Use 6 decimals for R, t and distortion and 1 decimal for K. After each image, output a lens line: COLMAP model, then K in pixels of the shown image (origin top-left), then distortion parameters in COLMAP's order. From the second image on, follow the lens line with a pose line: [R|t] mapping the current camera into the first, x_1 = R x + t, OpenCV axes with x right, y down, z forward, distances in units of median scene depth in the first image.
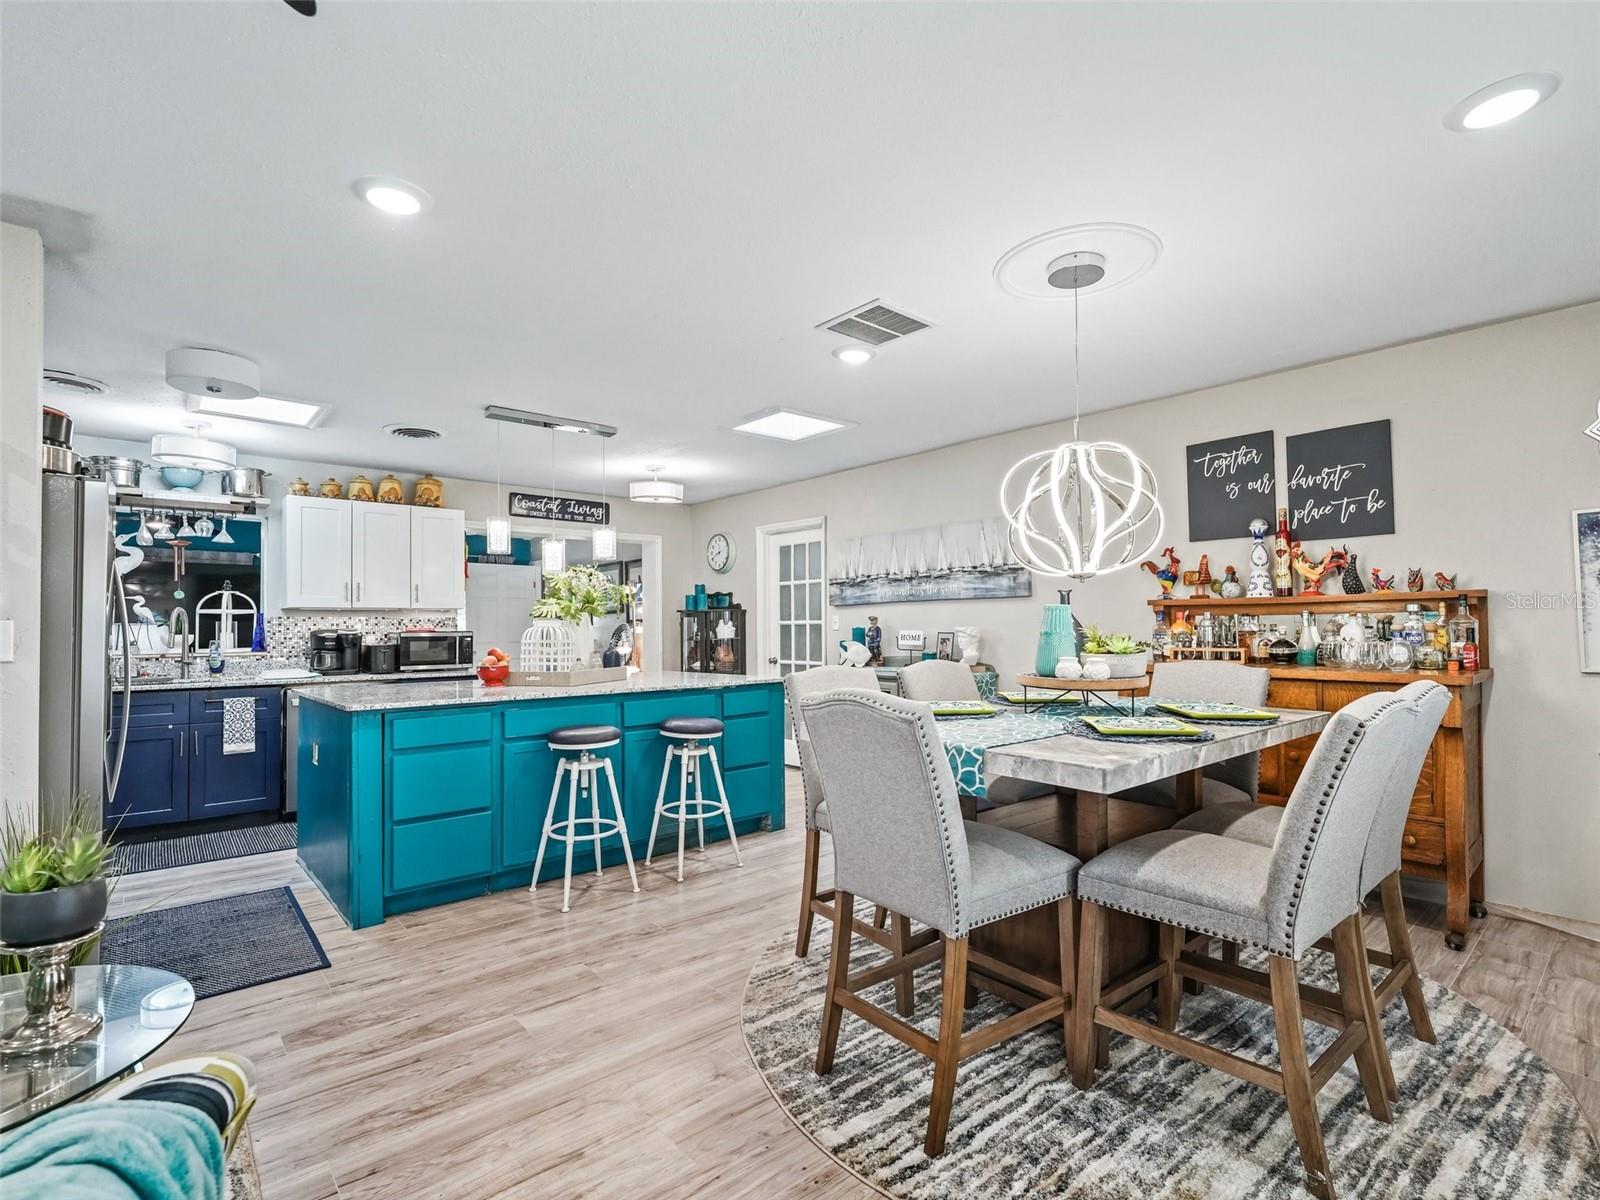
lens RADIAL K [[749.2, 0, 800.0], [0, 749.2, 600.0], [0, 0, 1]] dist [-0.001645, 0.001850]
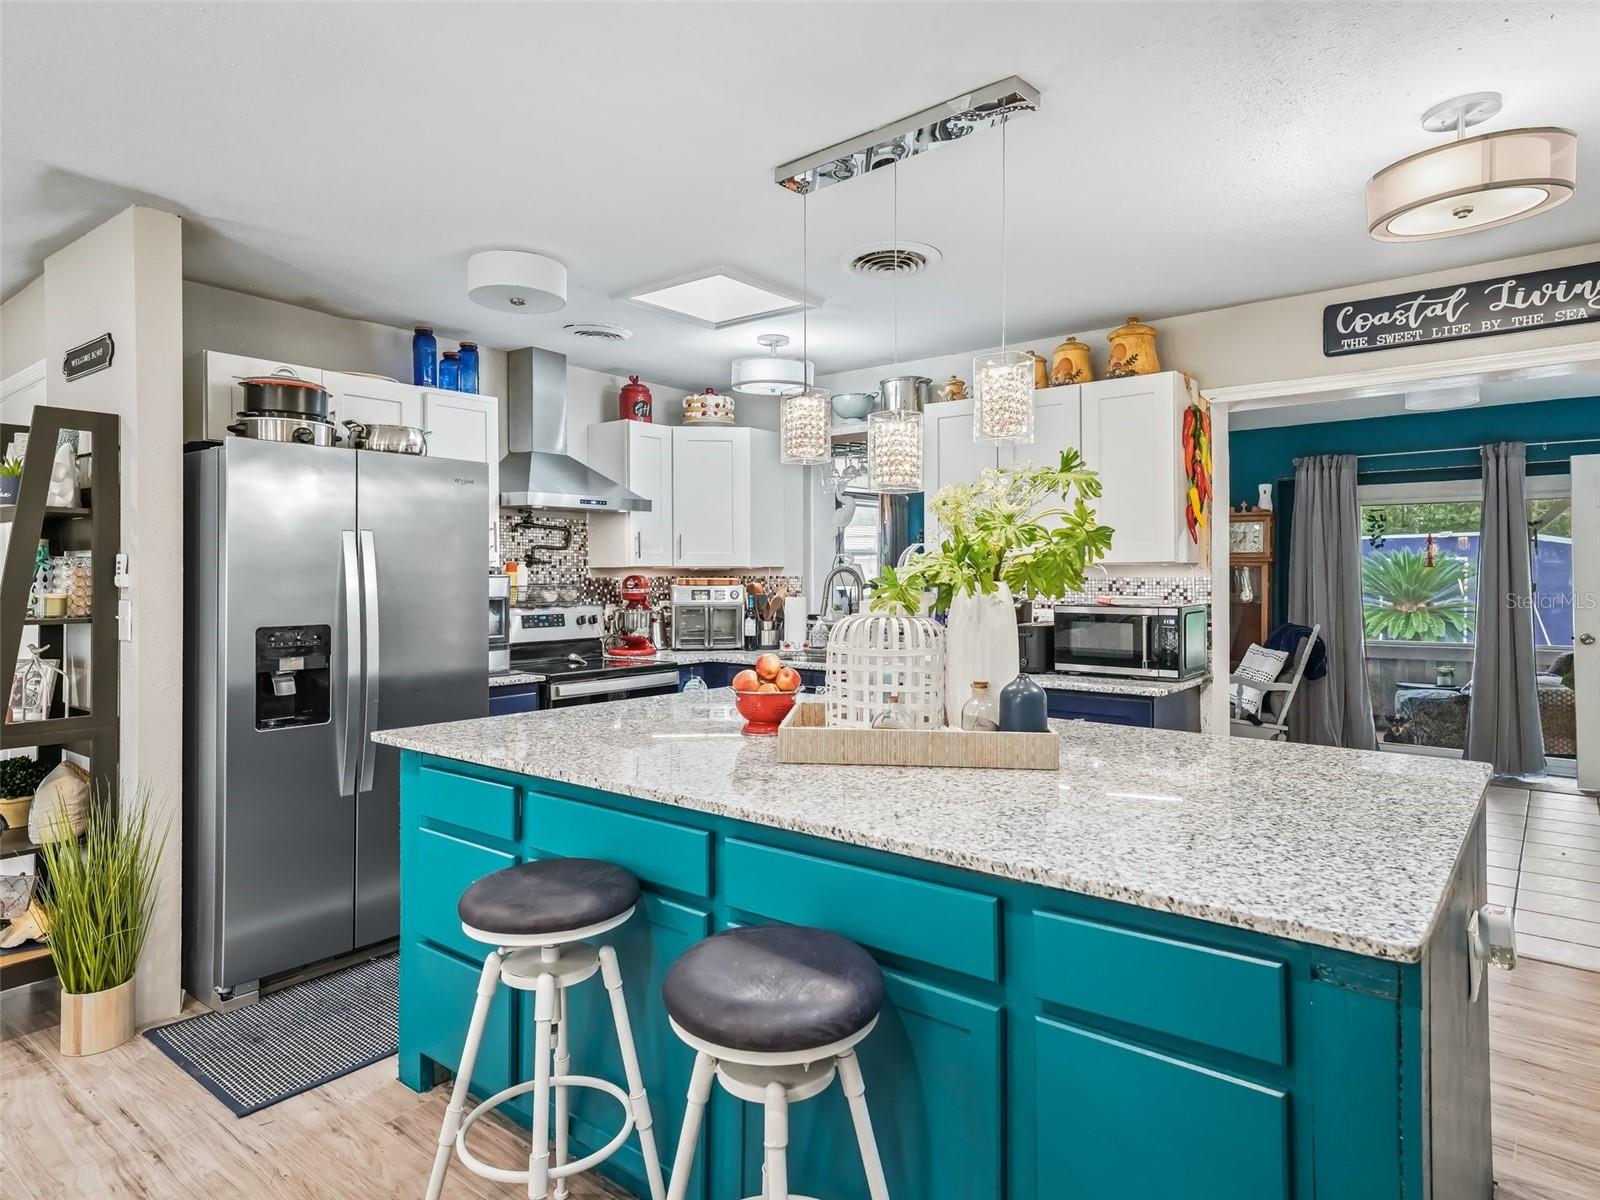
lens RADIAL K [[948.7, 0, 800.0], [0, 948.7, 571.5], [0, 0, 1]] dist [0.002156, 0.032506]
pose [[0.191571, 0.005334, -0.981464, 0.194617], [0.037225, 0.999226, 0.012696, 0.000489], [0.980773, -0.038967, 0.191224, 0.836944]]
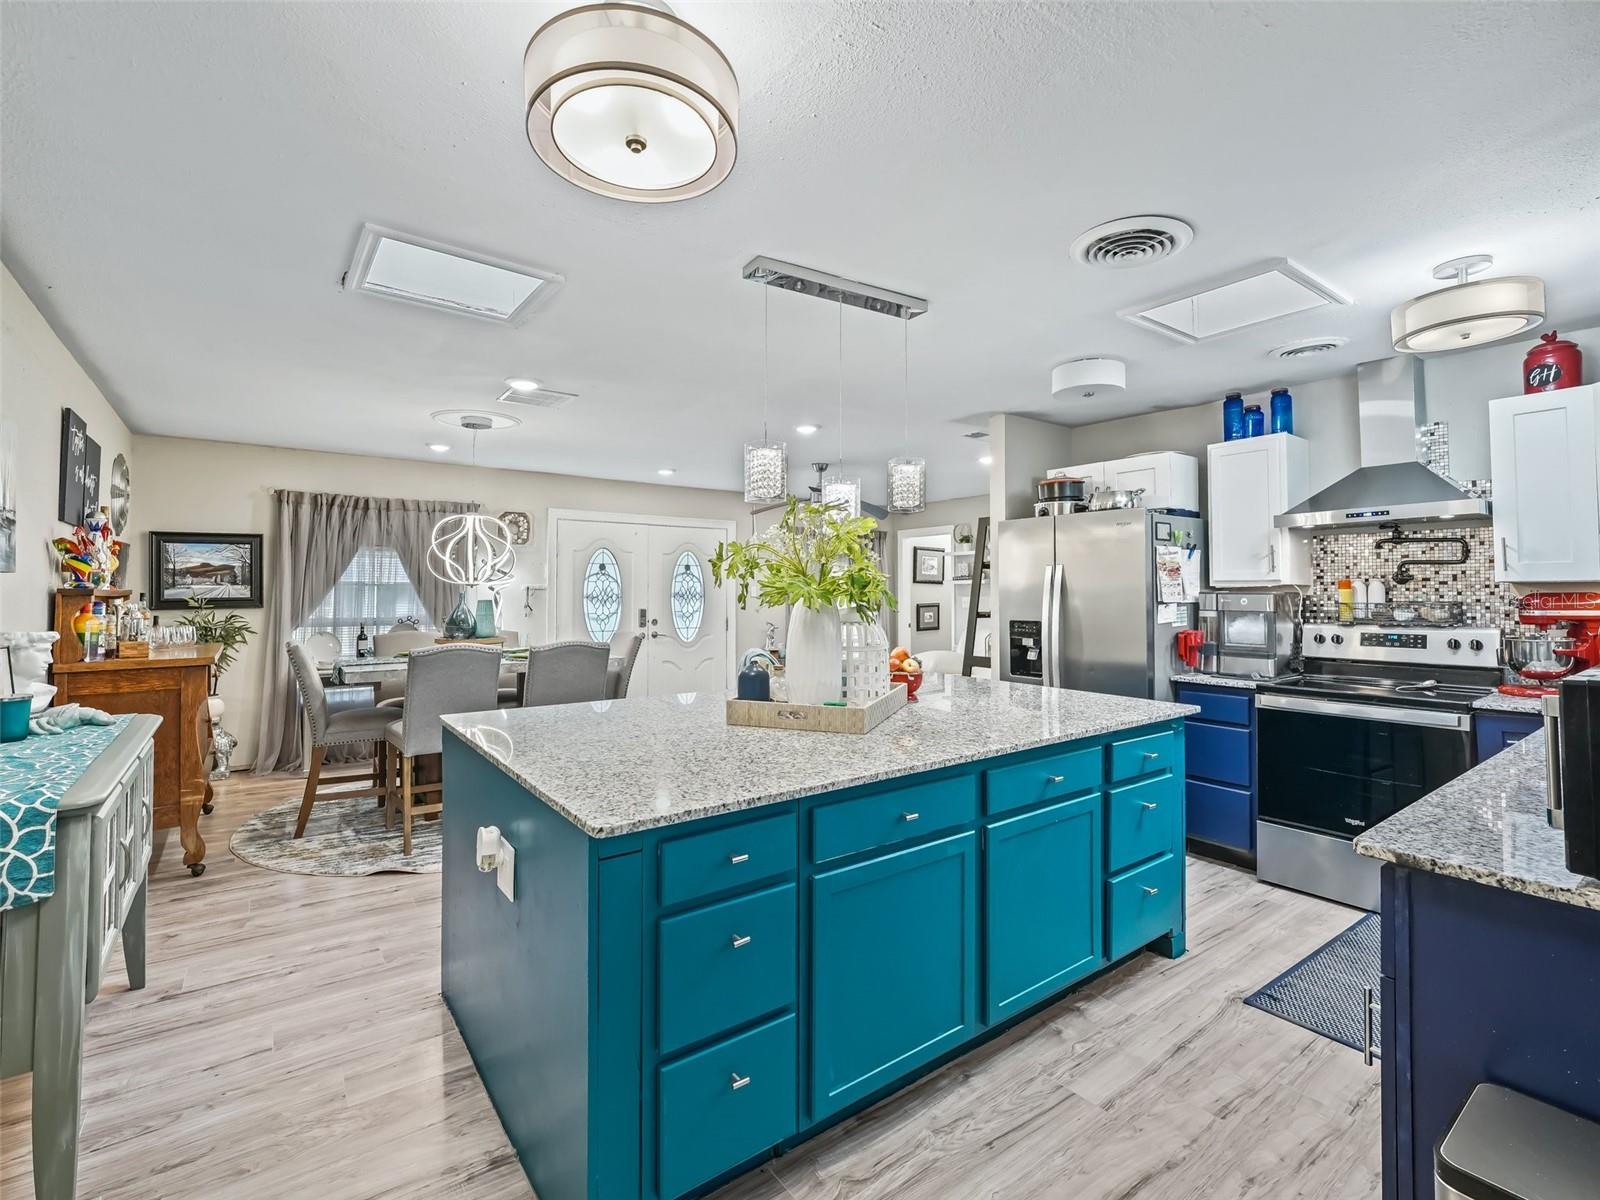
lens RADIAL K [[736.6, 0, 792.5], [0, 736.6, 602.3], [0, 0, 1]] dist [0.000569, -0.000572]
pose [[-0.996546, 0.005596, 0.082857, -0.347133], [0.003356, 0.999626, -0.027149, 0.038405], [-0.082978, -0.026777, -0.996192, 1.622031]]
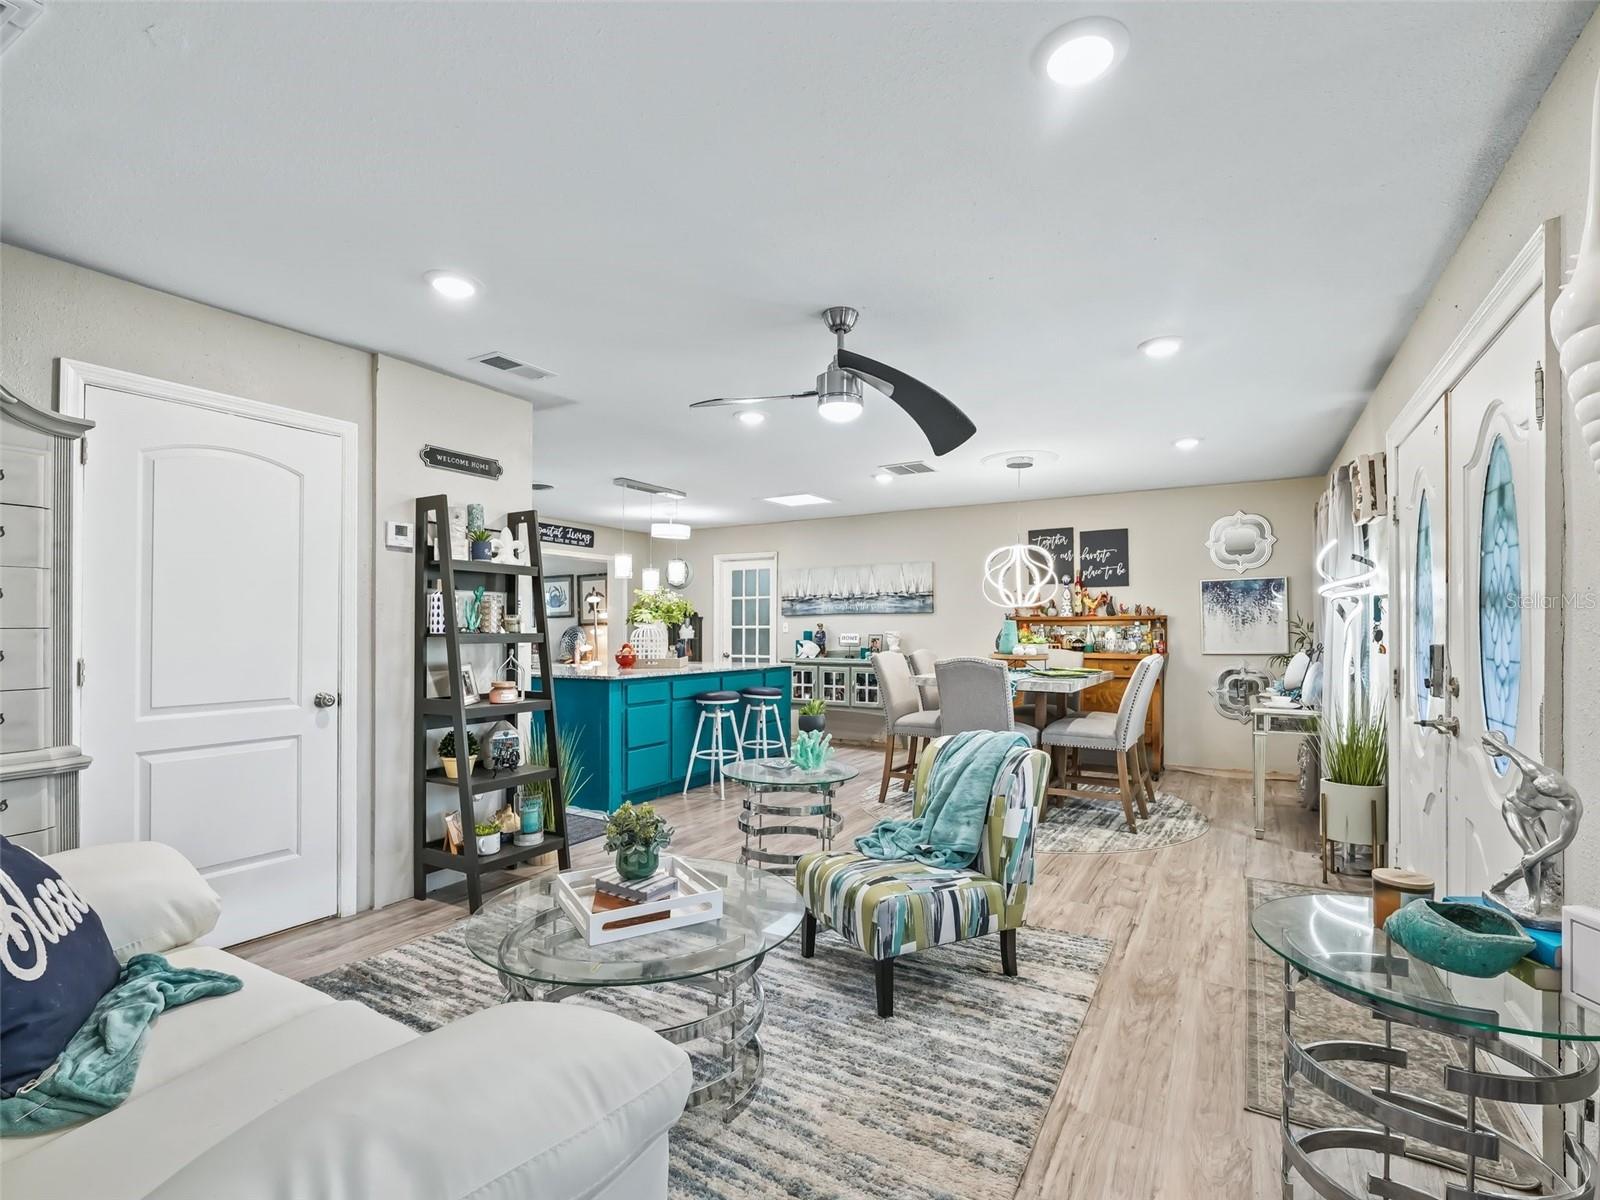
lens RADIAL K [[736.6, 0, 792.5], [0, 736.6, 602.3], [0, 0, 1]] dist [0.000569, -0.000572]
pose [[0.950577, 0.020433, 0.309815, -0.517954], [-0.019199, 0.999791, -0.007032, -0.011184], [-0.309894, 0.000736, 0.950771, -0.458717]]
